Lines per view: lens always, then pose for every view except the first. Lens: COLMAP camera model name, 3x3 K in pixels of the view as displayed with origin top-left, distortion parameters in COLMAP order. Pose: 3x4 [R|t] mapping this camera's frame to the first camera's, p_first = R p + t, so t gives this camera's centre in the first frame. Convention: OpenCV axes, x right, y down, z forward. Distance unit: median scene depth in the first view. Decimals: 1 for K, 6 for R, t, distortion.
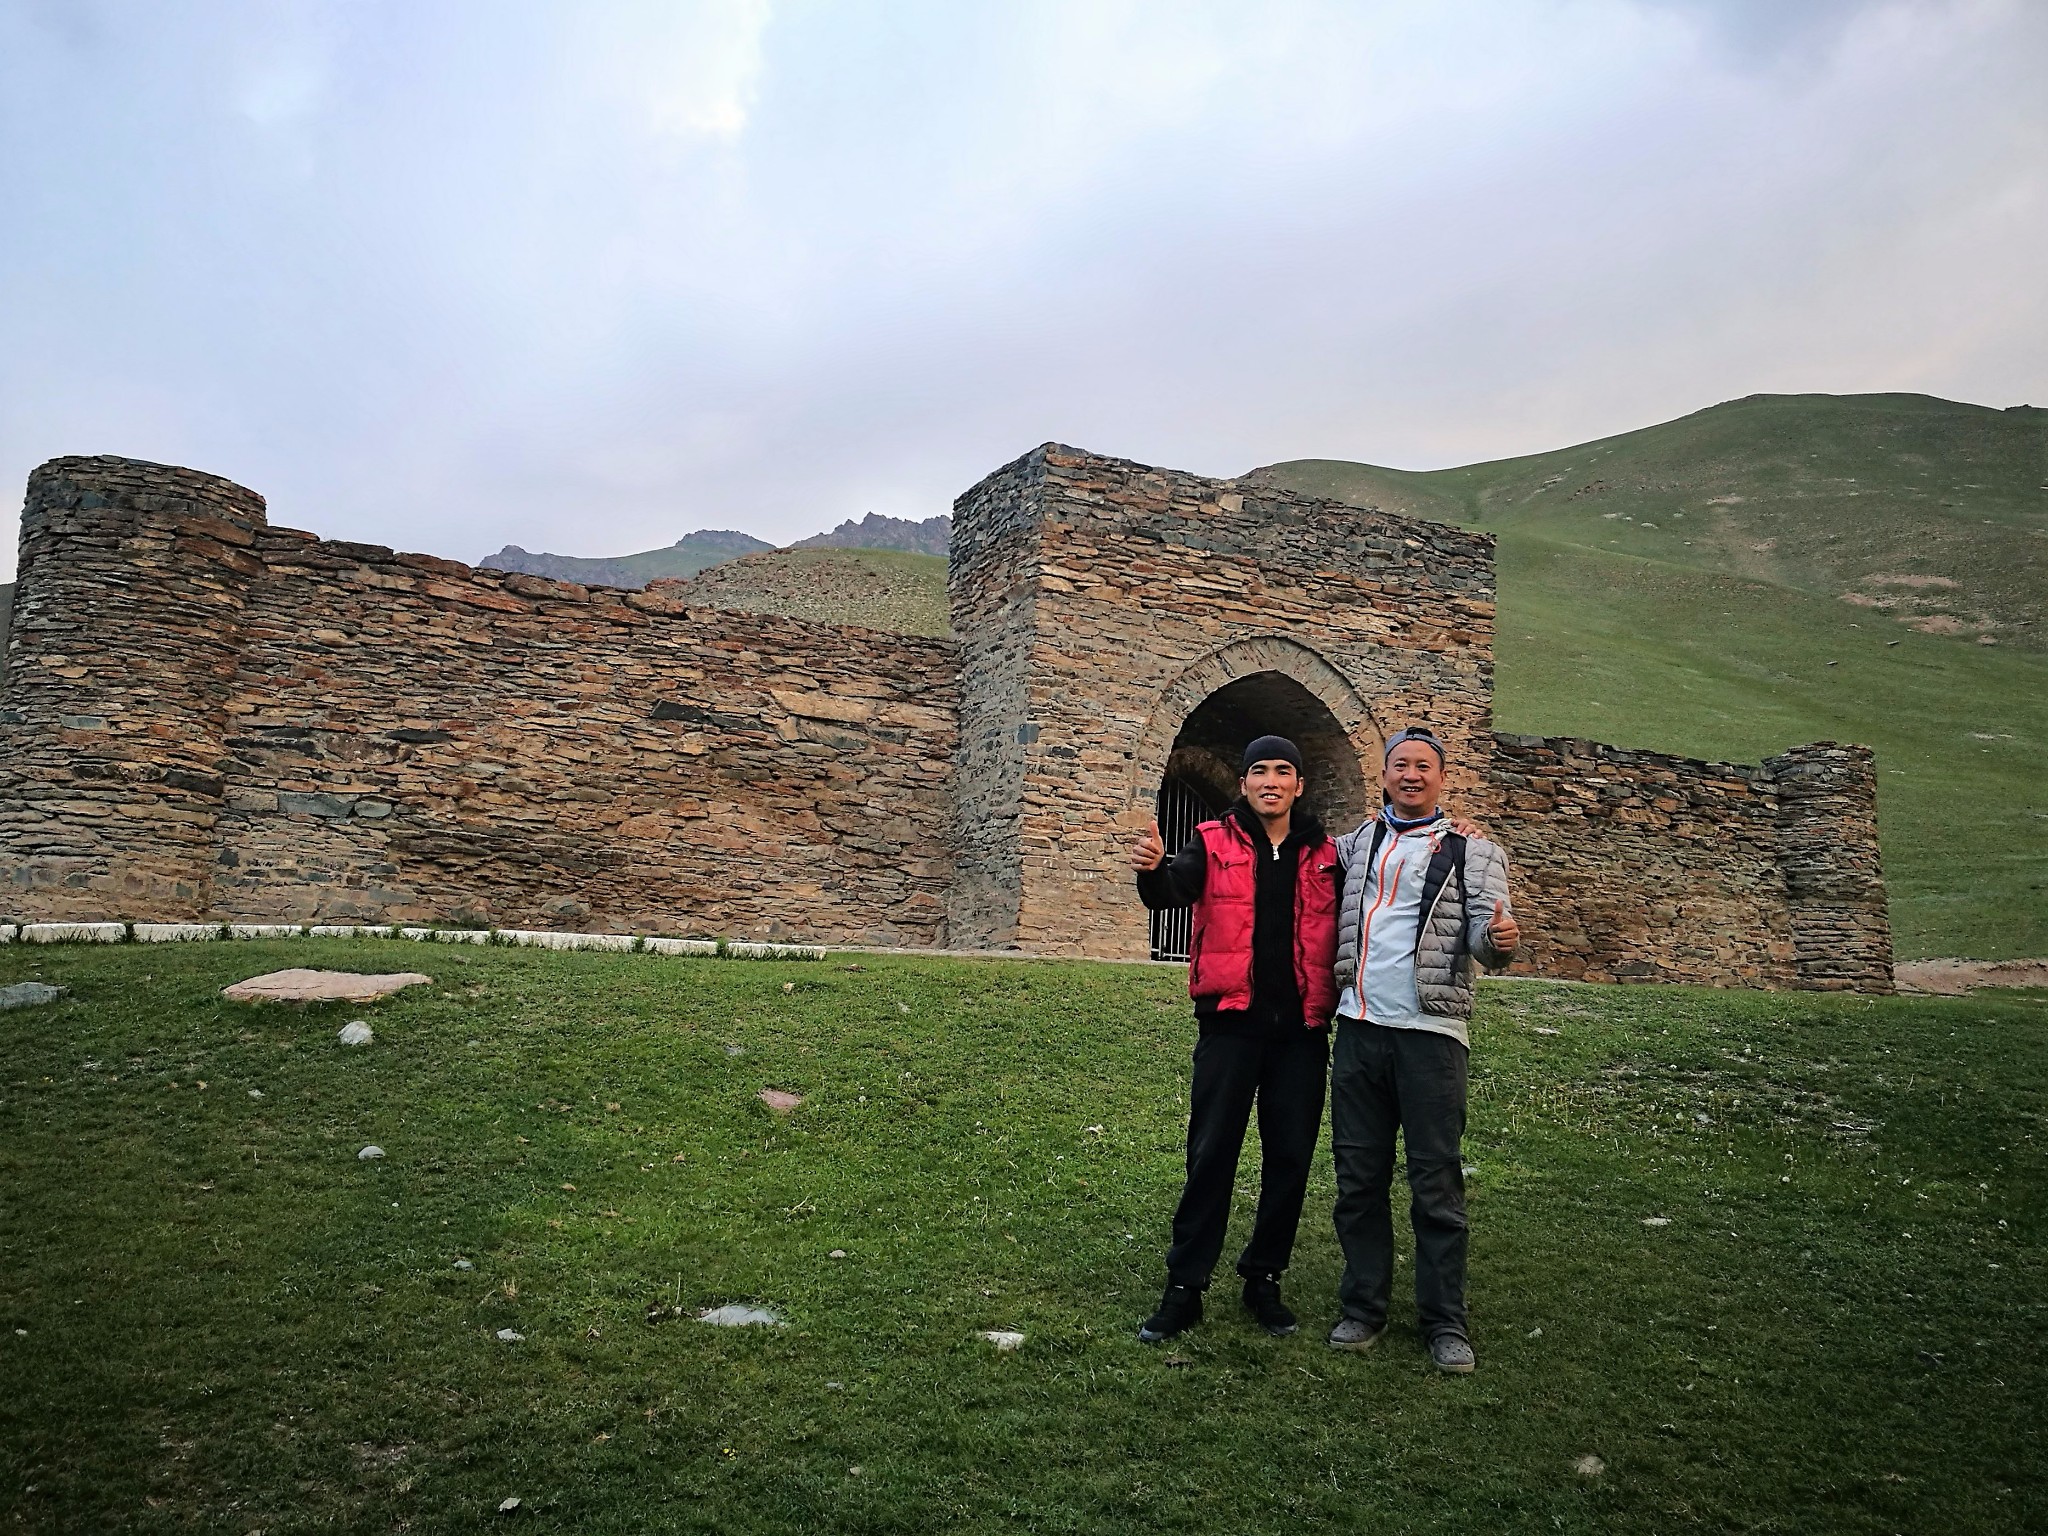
lens RADIAL K [[1701.7, 0, 1024.0], [0, 1701.7, 768.0], [0, 0, 1]] dist [0.124714, -0.242198]
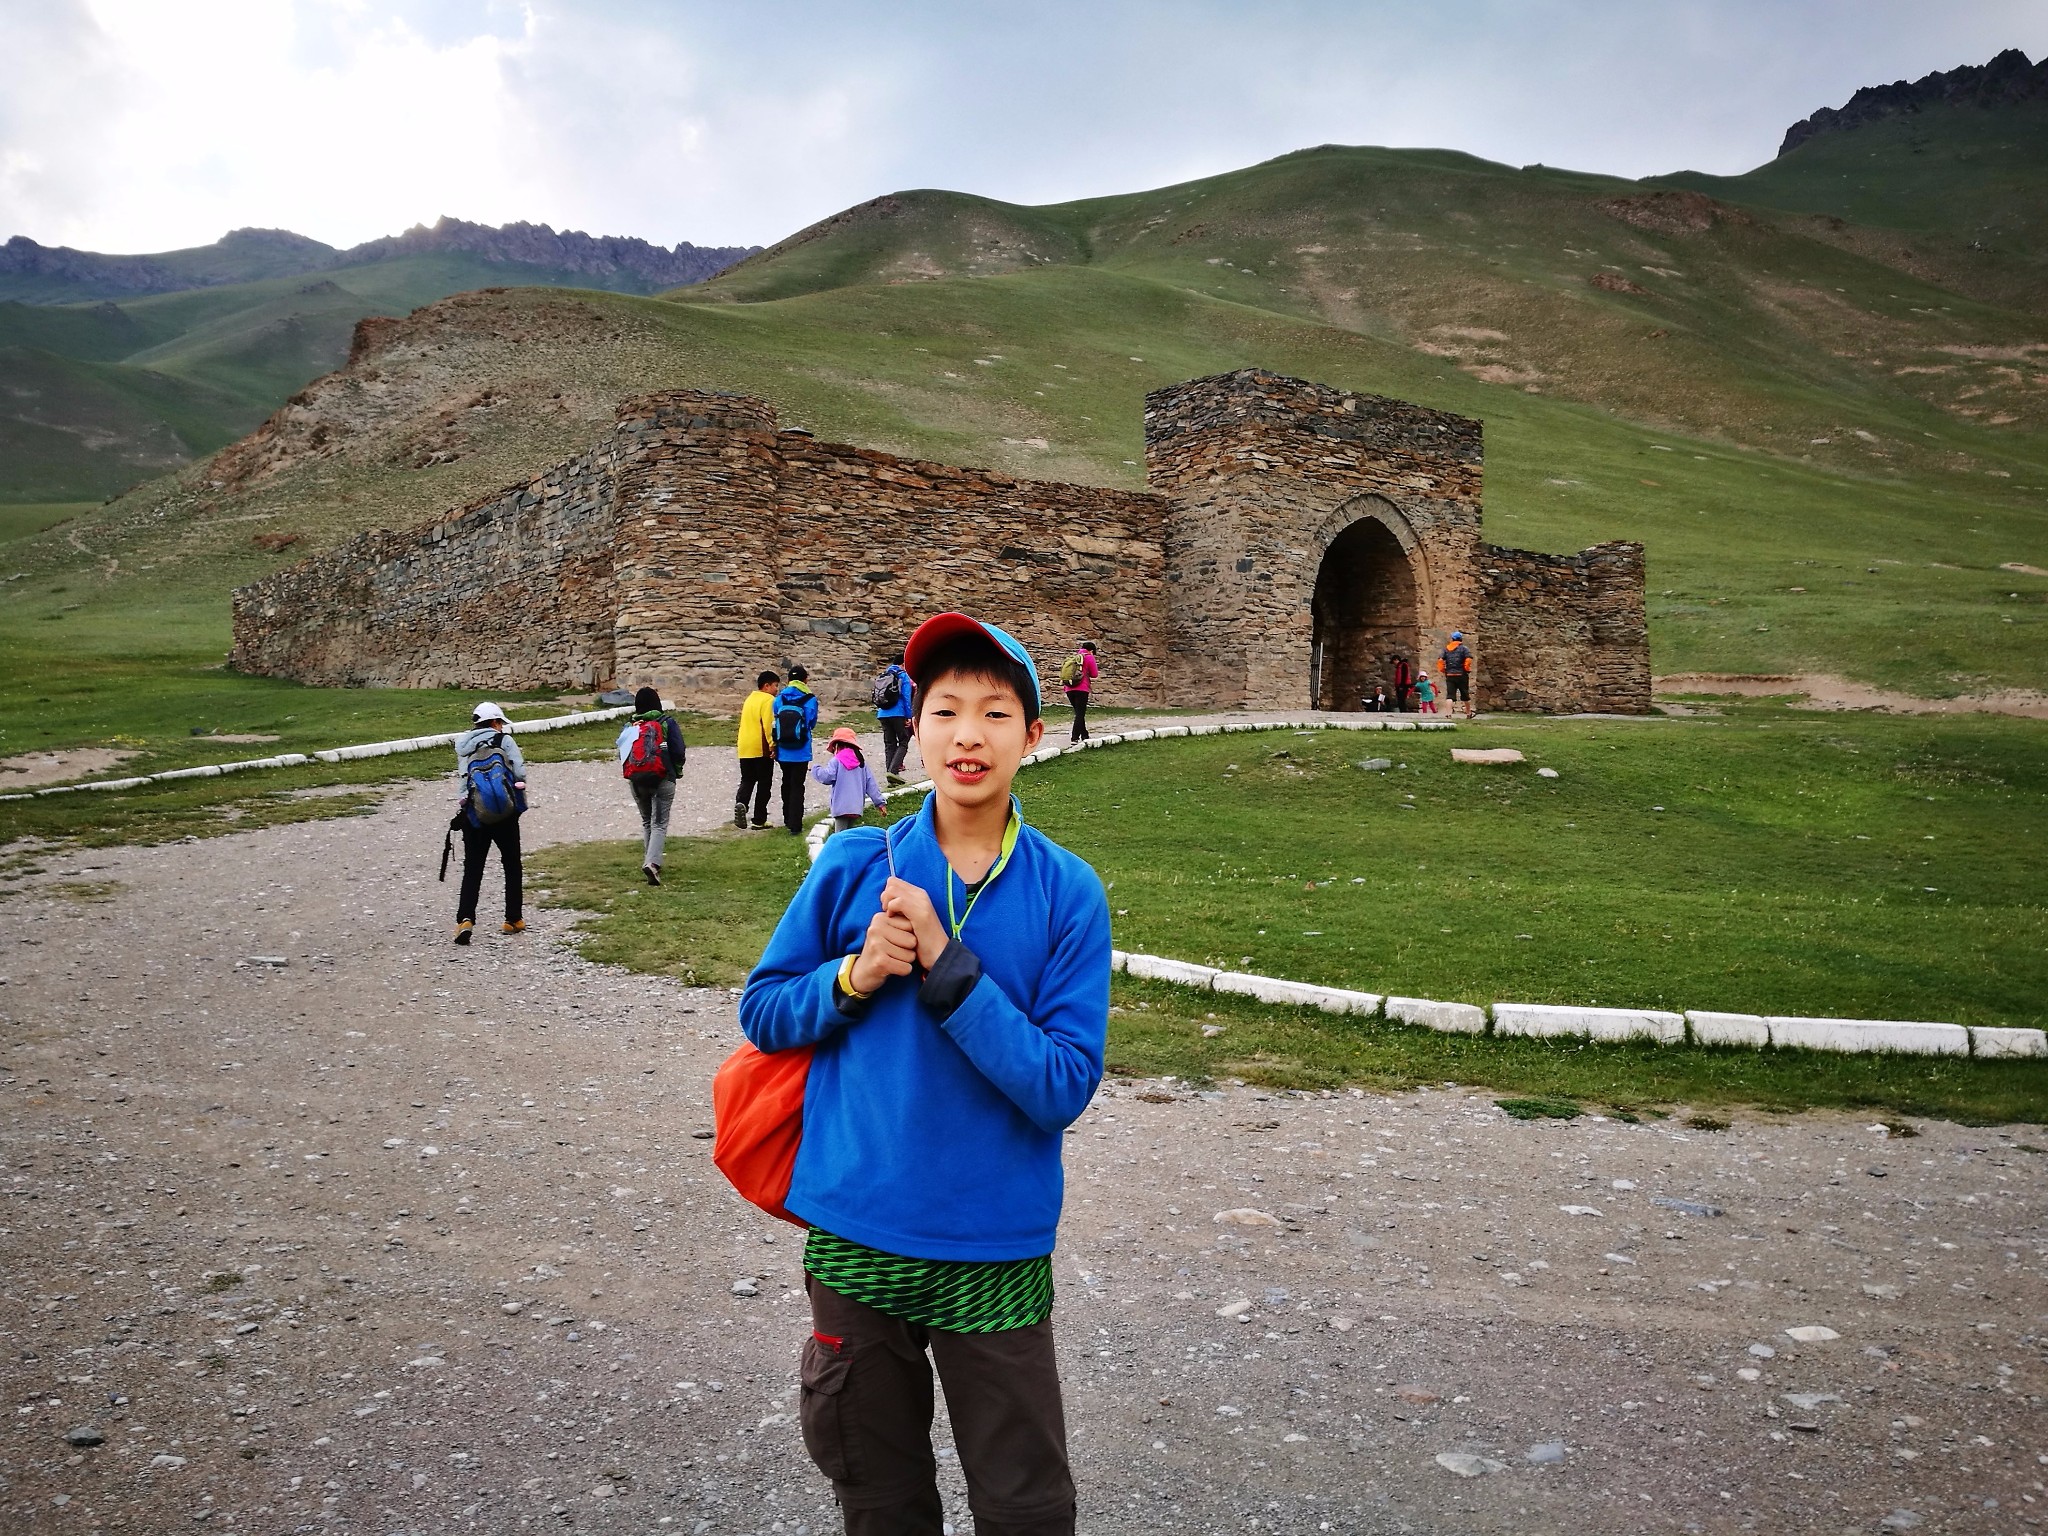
lens RADIAL K [[1647.7, 0, 1055.4], [0, 1647.7, 771.9], [0, 0, 1]] dist [0.174813, -0.563894]
pose [[0.965475, -0.046517, 0.256309, -0.534438], [0.002244, 0.985375, 0.170383, -0.088180], [-0.260486, -0.163925, 0.951460, -0.396712]]
